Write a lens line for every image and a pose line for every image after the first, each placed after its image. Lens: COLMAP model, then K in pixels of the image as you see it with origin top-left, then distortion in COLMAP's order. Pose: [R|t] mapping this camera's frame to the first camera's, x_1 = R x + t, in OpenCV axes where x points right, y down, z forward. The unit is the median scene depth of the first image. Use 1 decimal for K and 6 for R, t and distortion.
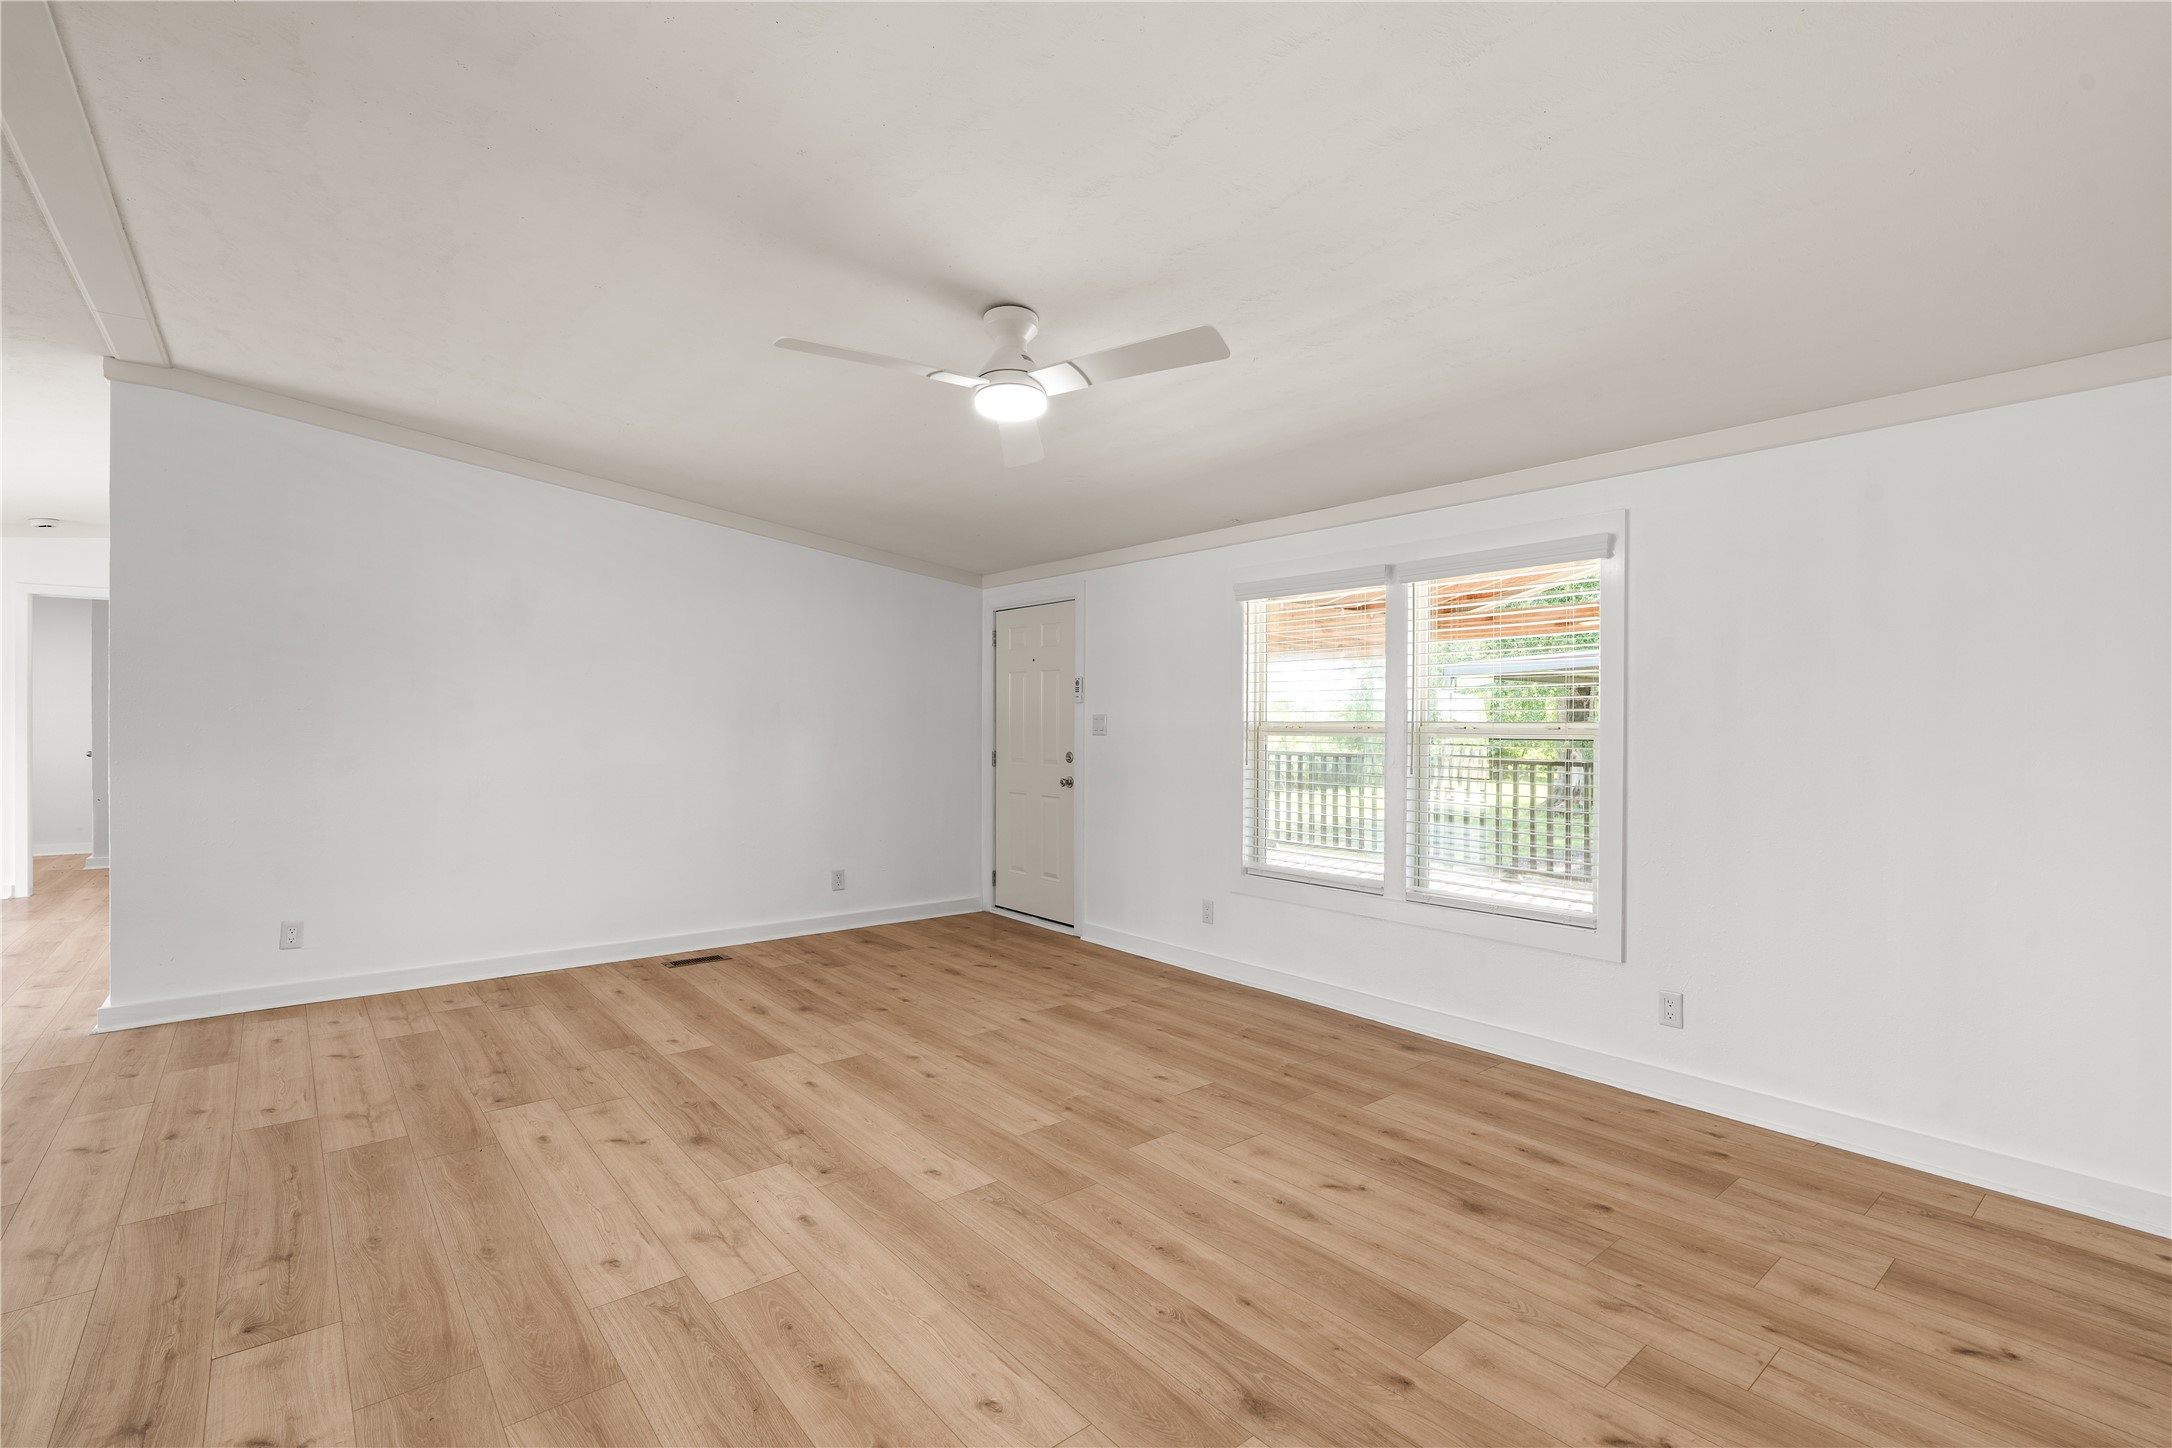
lens RADIAL K [[976.7, 0, 1086.0], [0, 976.7, 724.0], [0, 0, 1]] dist [-0.004802, 0.000808]
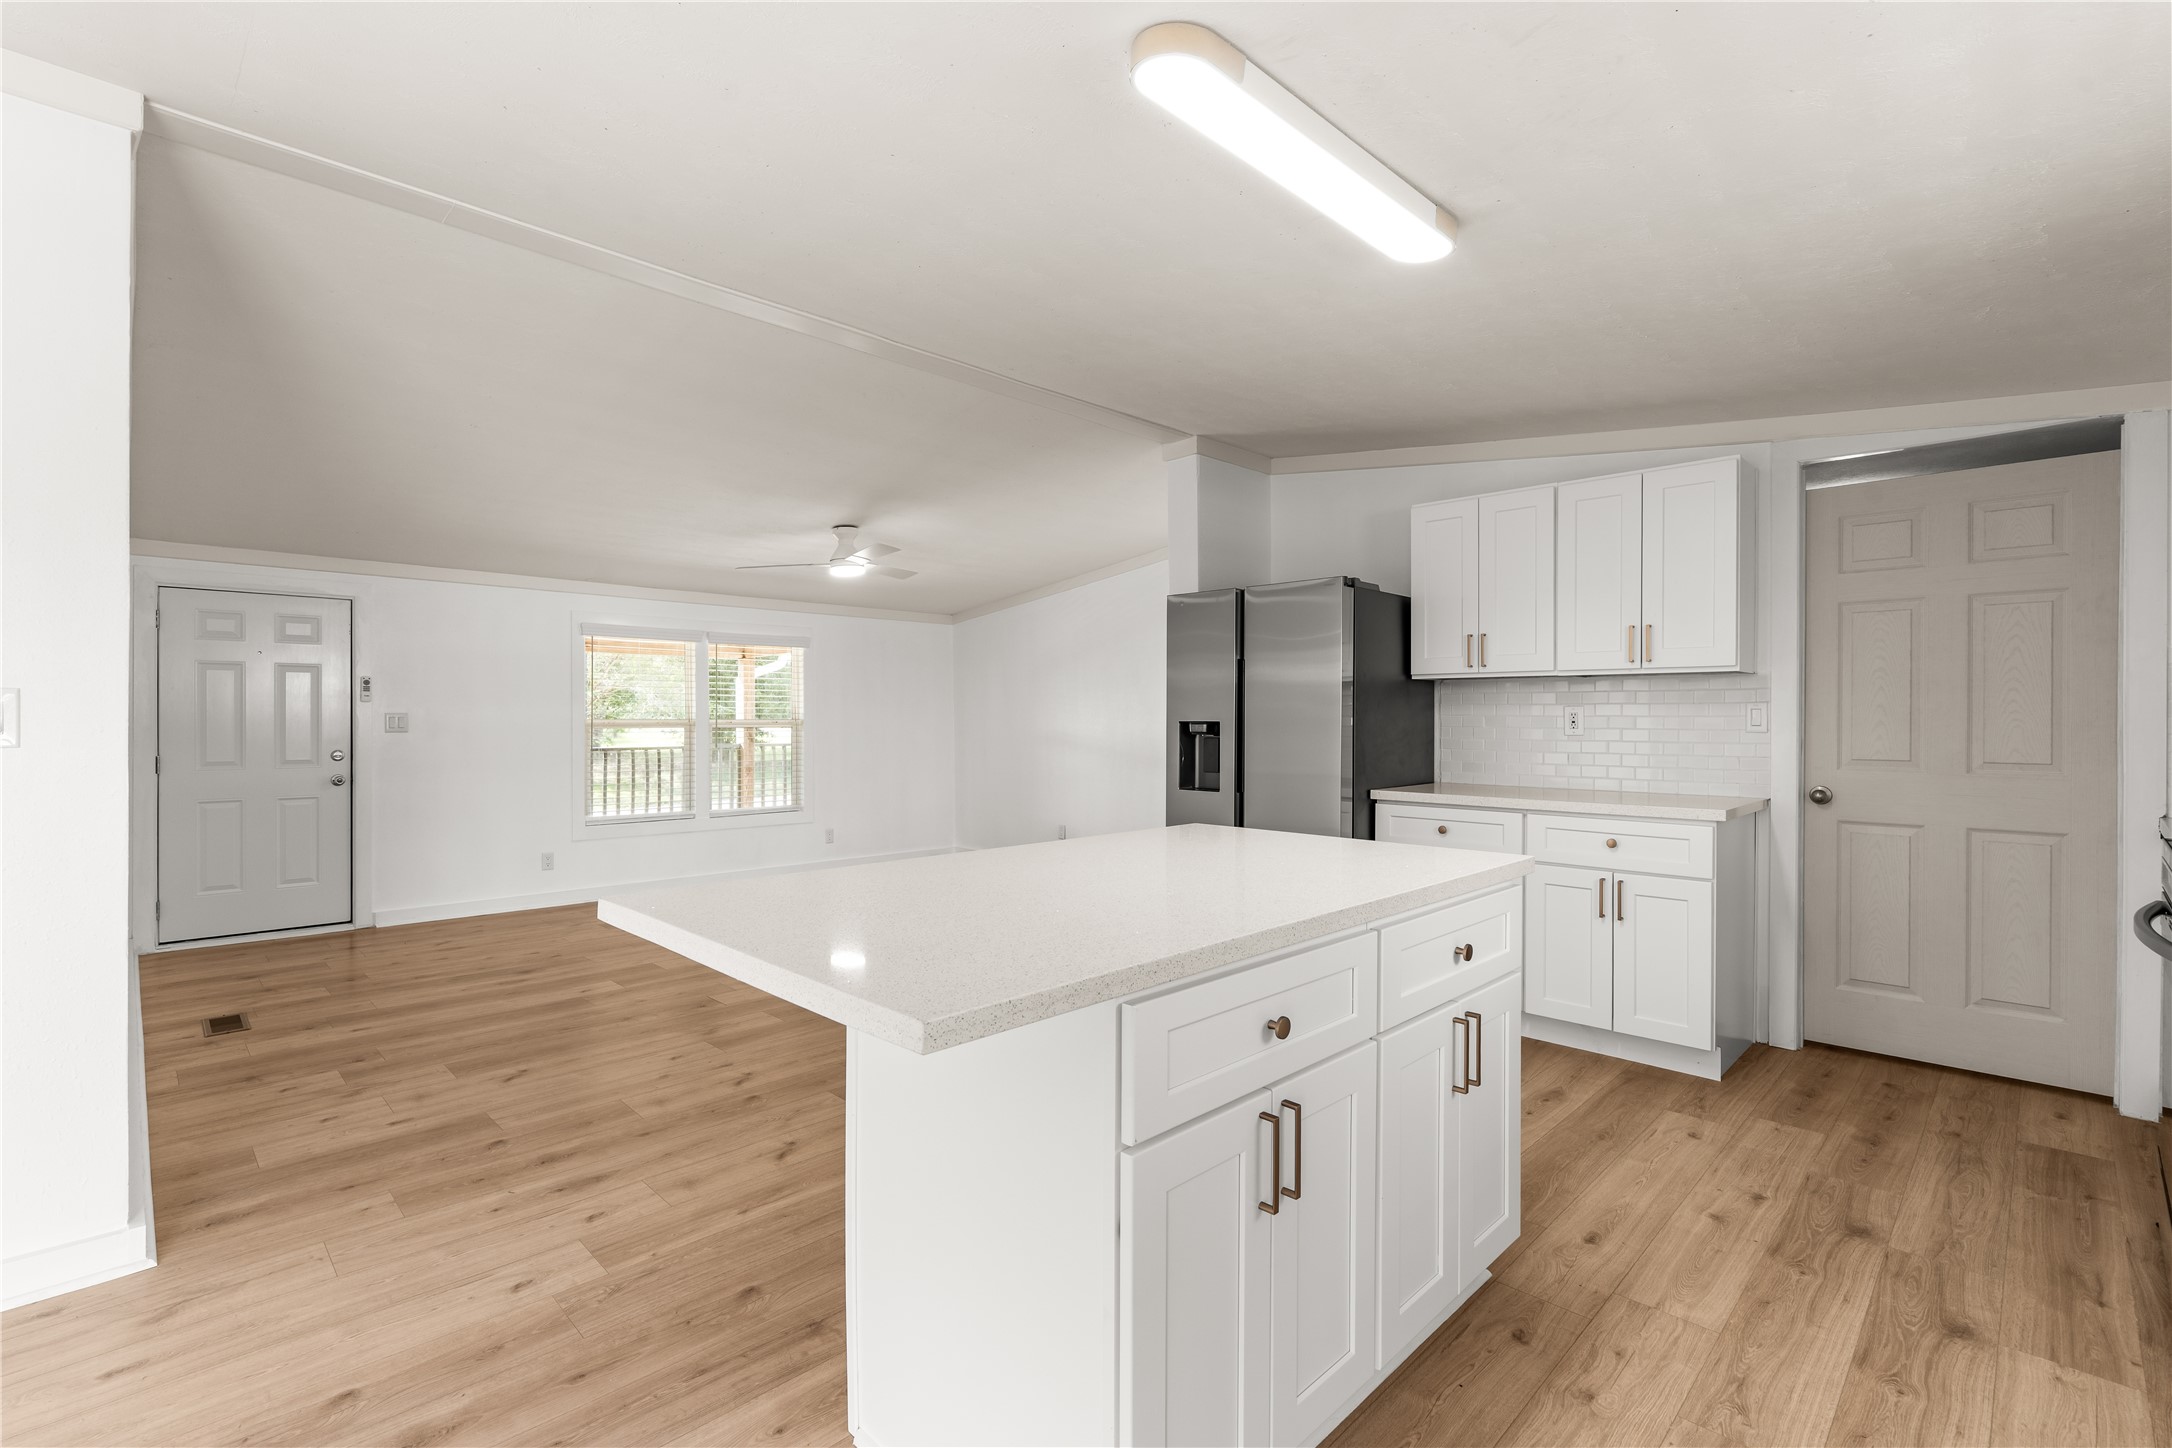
lens RADIAL K [[976.7, 0, 1086.0], [0, 976.7, 724.0], [0, 0, 1]] dist [-0.004802, 0.000808]
pose [[-0.088099, -0.007344, 0.996085, -1.905218], [0.001060, 0.999972, 0.007466, -0.008351], [-0.996111, 0.001714, -0.088089, 0.574761]]
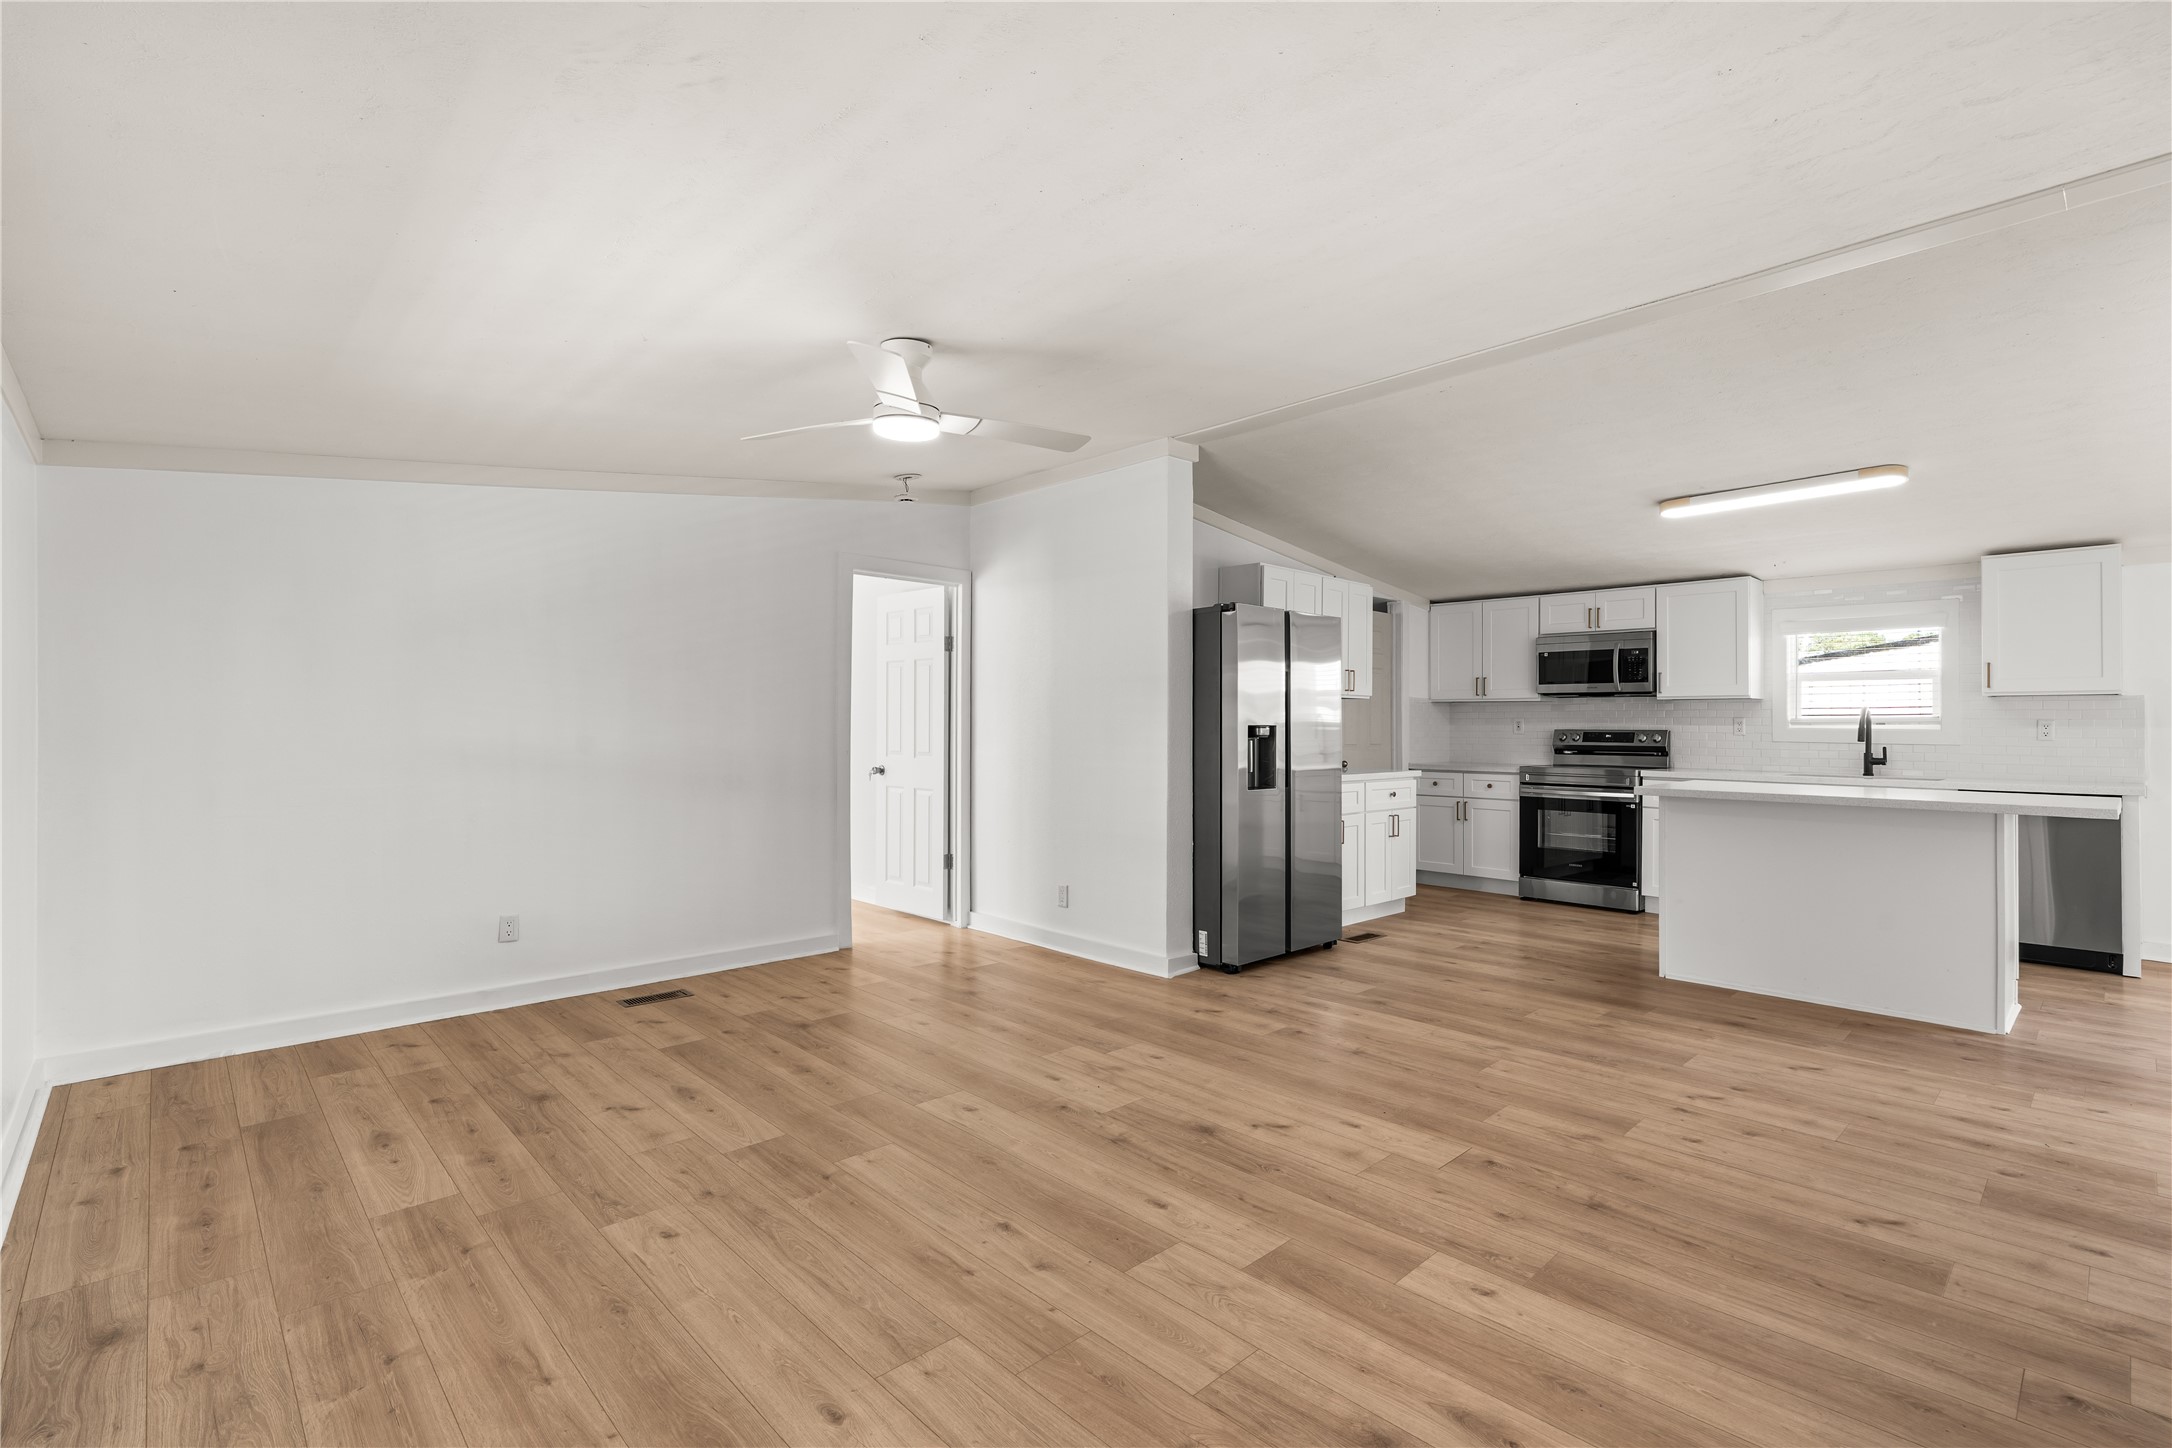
lens RADIAL K [[990.4, 0, 1091.0], [0, 990.4, 723.7], [0, 0, 1]] dist [-0.005080, 0.001216]
pose [[-0.997989, -0.006962, -0.062999, -0.182747], [-0.006931, 0.999976, -0.000710, -0.001244], [0.063002, -0.000272, -0.998013, 1.793014]]
